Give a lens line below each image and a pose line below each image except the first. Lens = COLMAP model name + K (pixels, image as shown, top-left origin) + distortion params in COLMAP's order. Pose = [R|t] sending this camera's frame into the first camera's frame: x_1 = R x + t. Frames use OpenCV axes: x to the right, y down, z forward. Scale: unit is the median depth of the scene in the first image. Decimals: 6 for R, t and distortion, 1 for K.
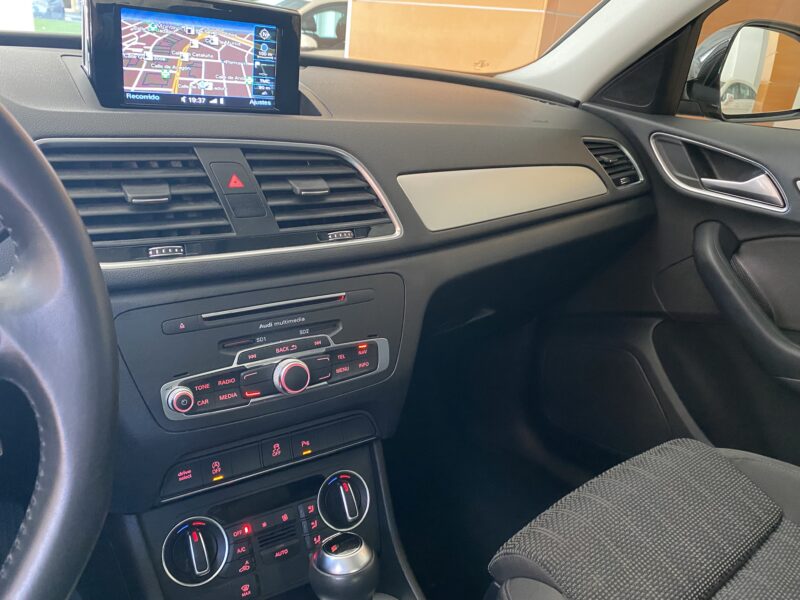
lens RADIAL K [[642.0, 0, 396.0], [0, 642.0, 292.5], [0, 0, 1]] dist [0.024606, -0.065725]
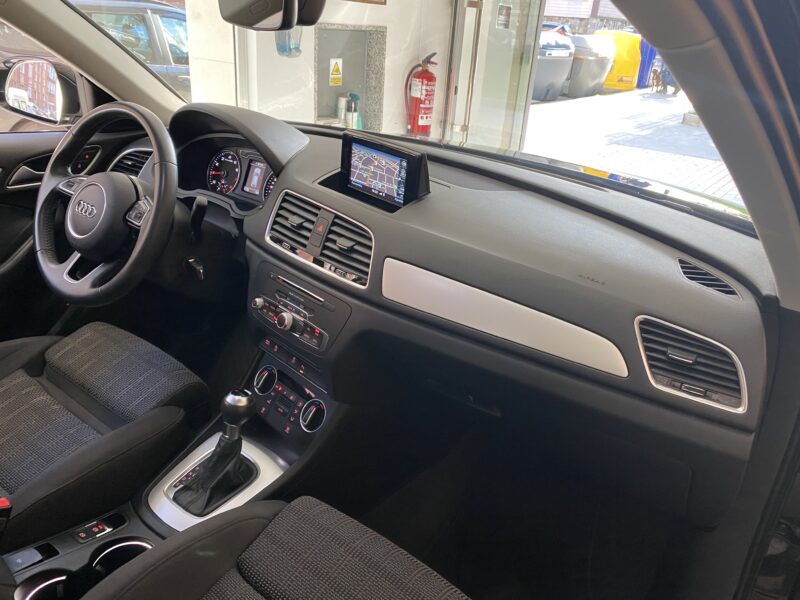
lens RADIAL K [[610.7, 0, 401.9], [0, 610.7, 295.0], [0, 0, 1]] dist [0.008650, -0.004281]
pose [[0.218803, 0.330717, -0.918015, 1.459557], [-0.419645, 0.881256, 0.217455, -0.452811], [0.880922, 0.337661, 0.331605, 0.573615]]
